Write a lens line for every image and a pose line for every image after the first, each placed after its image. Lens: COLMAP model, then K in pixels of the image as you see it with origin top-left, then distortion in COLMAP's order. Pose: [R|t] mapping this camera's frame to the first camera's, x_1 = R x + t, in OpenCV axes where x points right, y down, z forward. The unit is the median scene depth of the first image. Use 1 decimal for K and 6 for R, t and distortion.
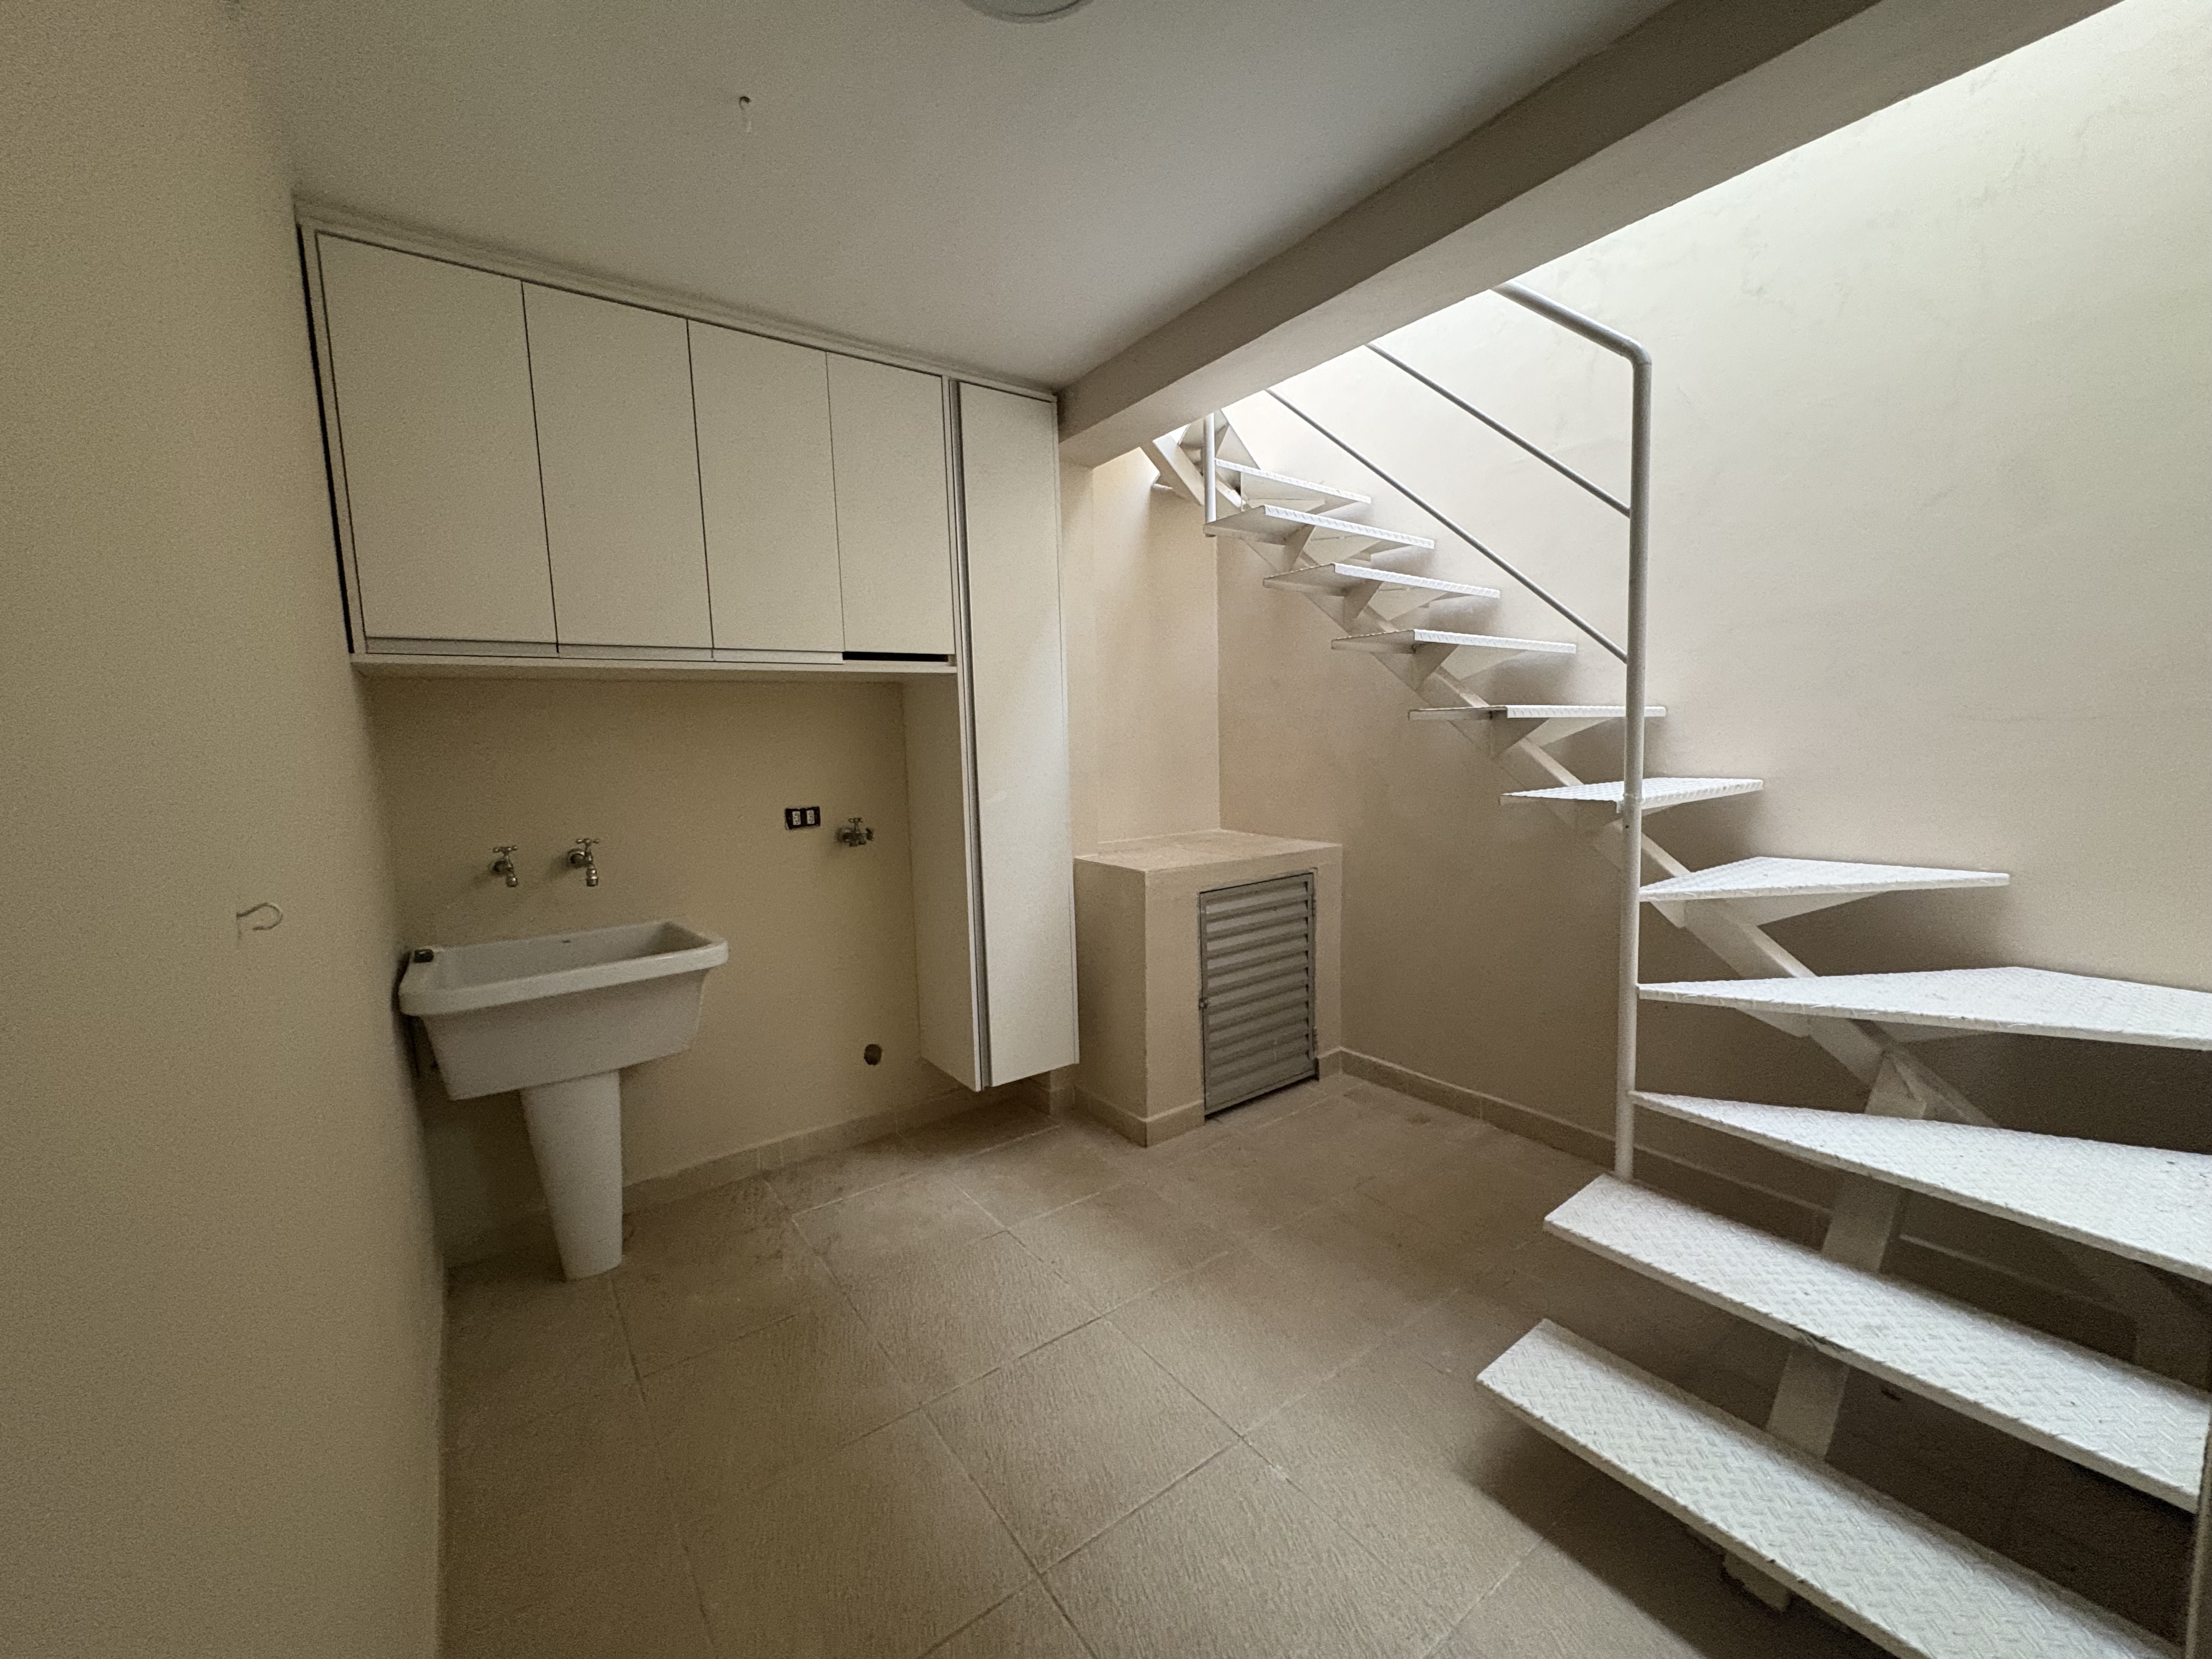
lens RADIAL K [[880.8, 0, 1106.0], [0, 880.8, 829.5], [0, 0, 1]] dist [0.007582, -0.000750]
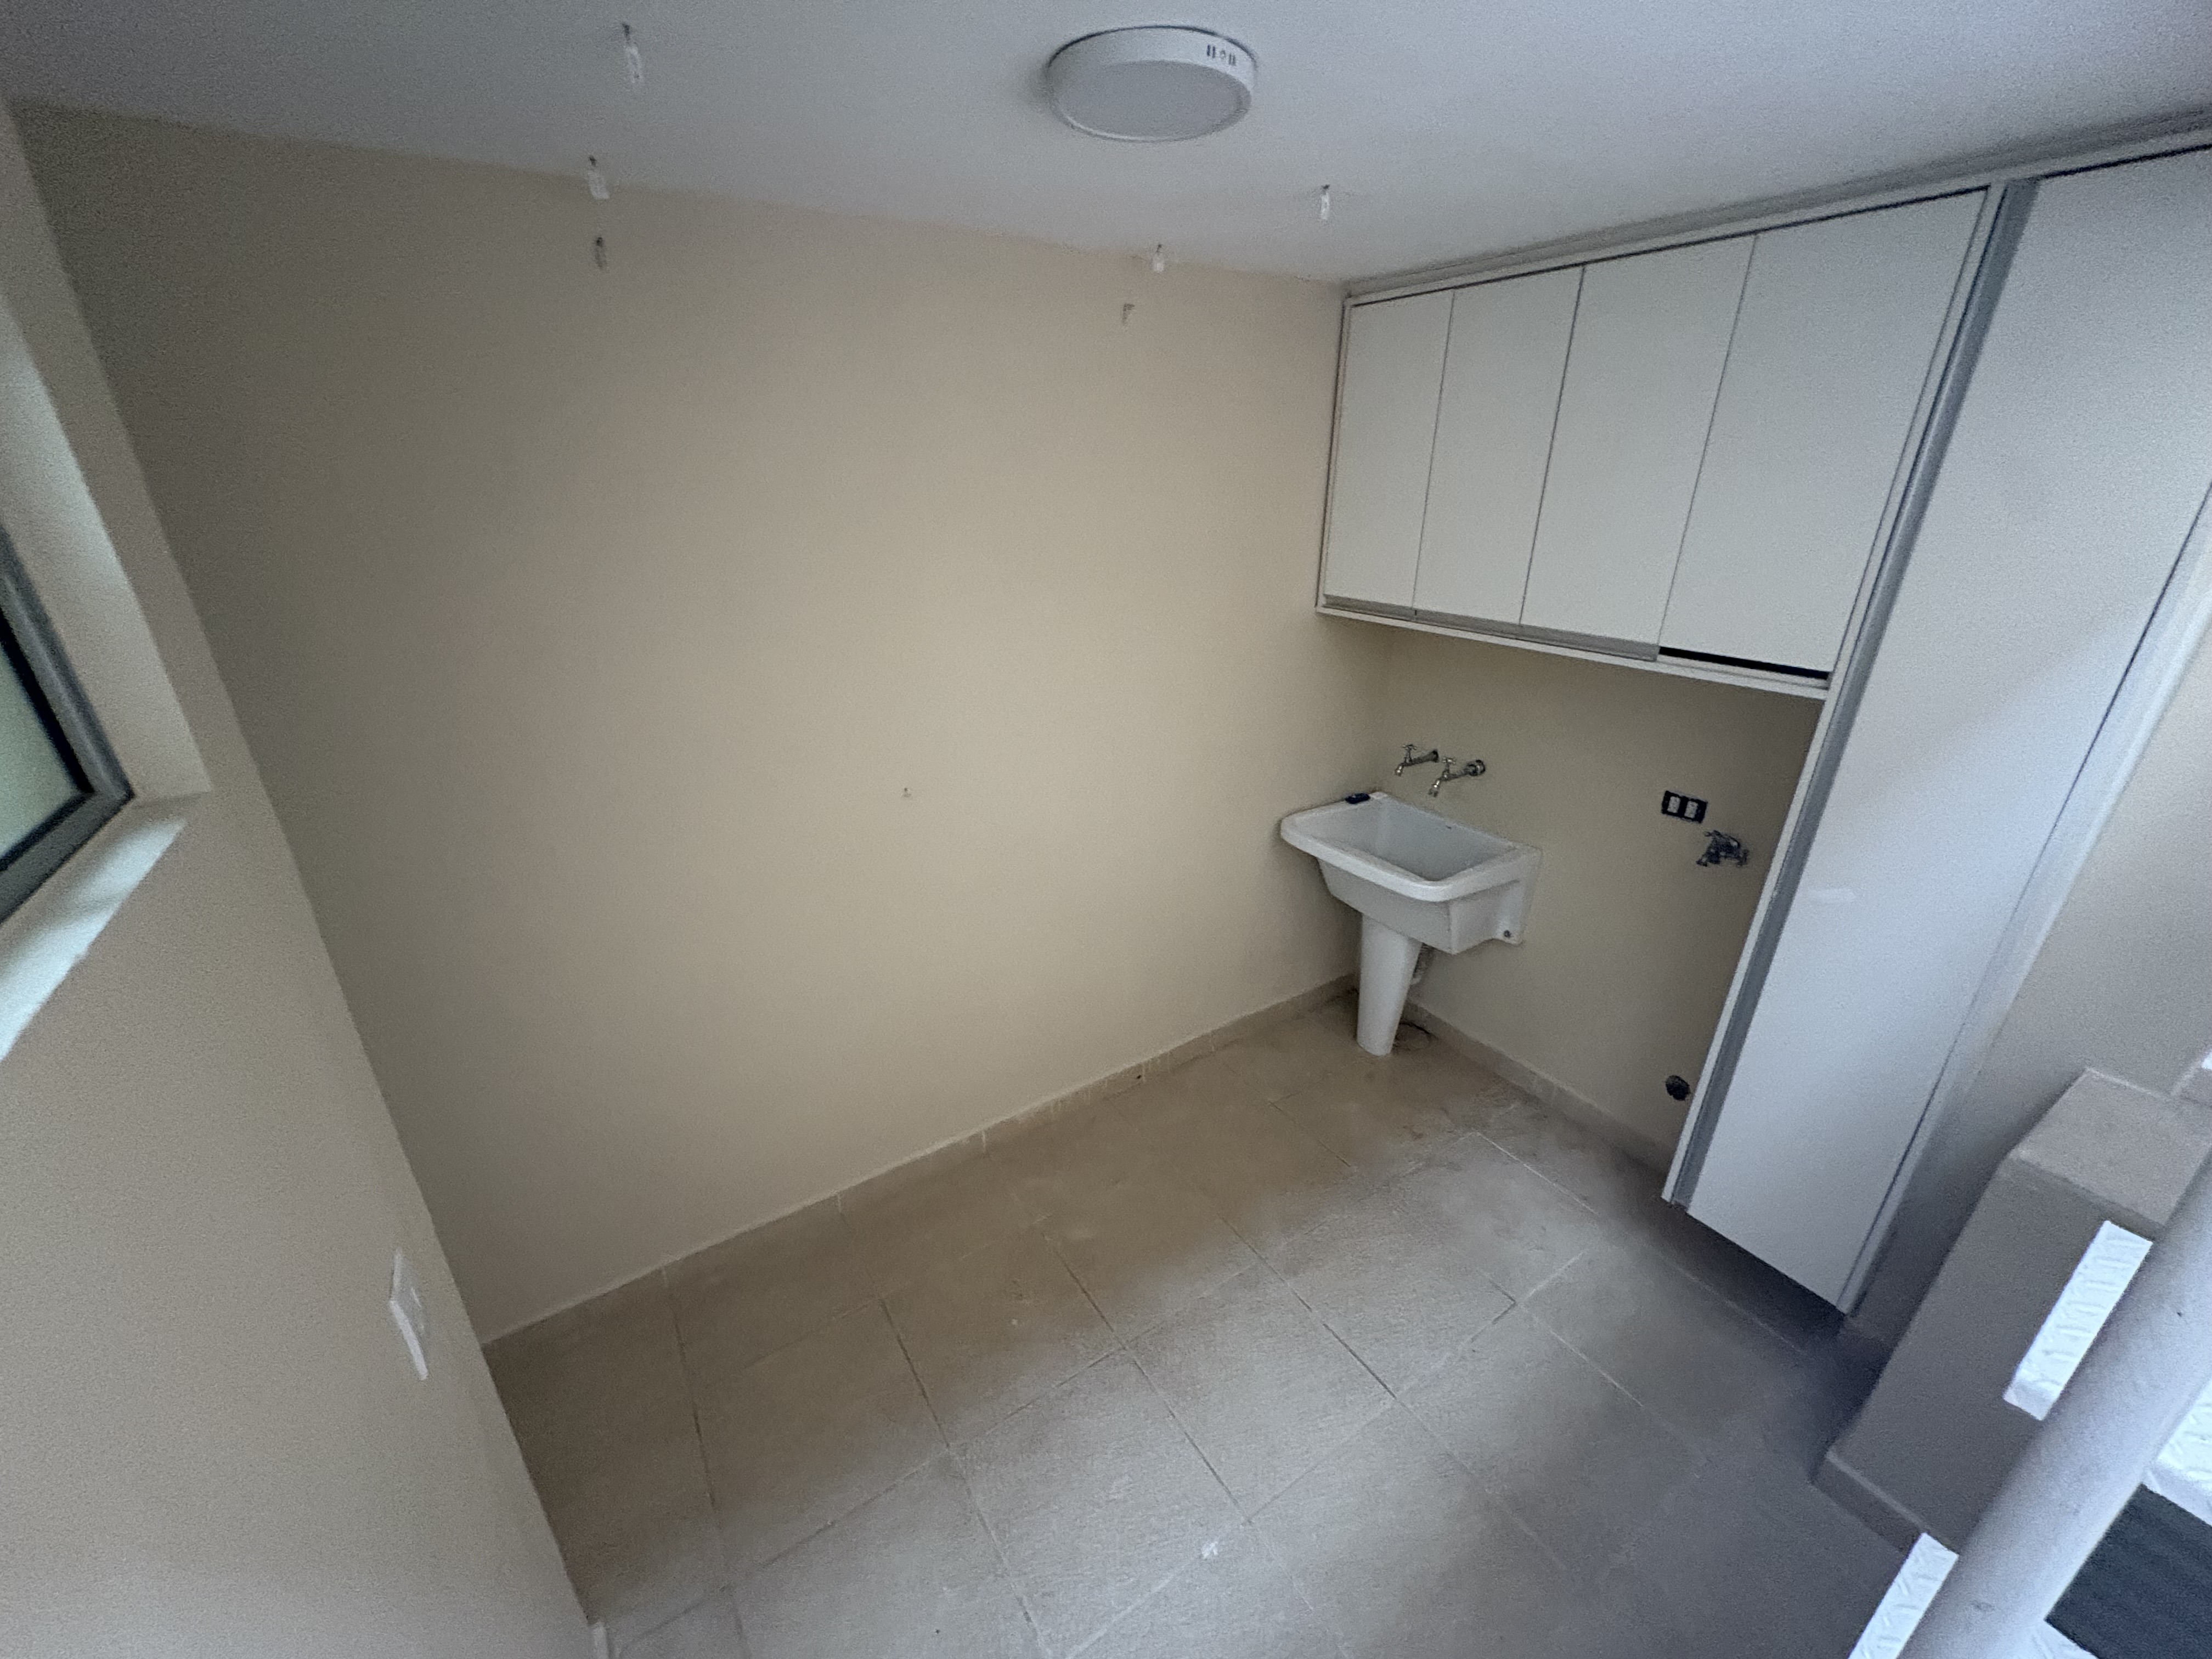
lens RADIAL K [[880.8, 0, 1106.0], [0, 880.8, 829.5], [0, 0, 1]] dist [0.007582, -0.000750]
pose [[-0.050585, 0.412662, -0.909478, 0.505933], [-0.101911, 0.903758, 0.415735, -0.312427], [0.993507, 0.113716, -0.003662, 0.475968]]
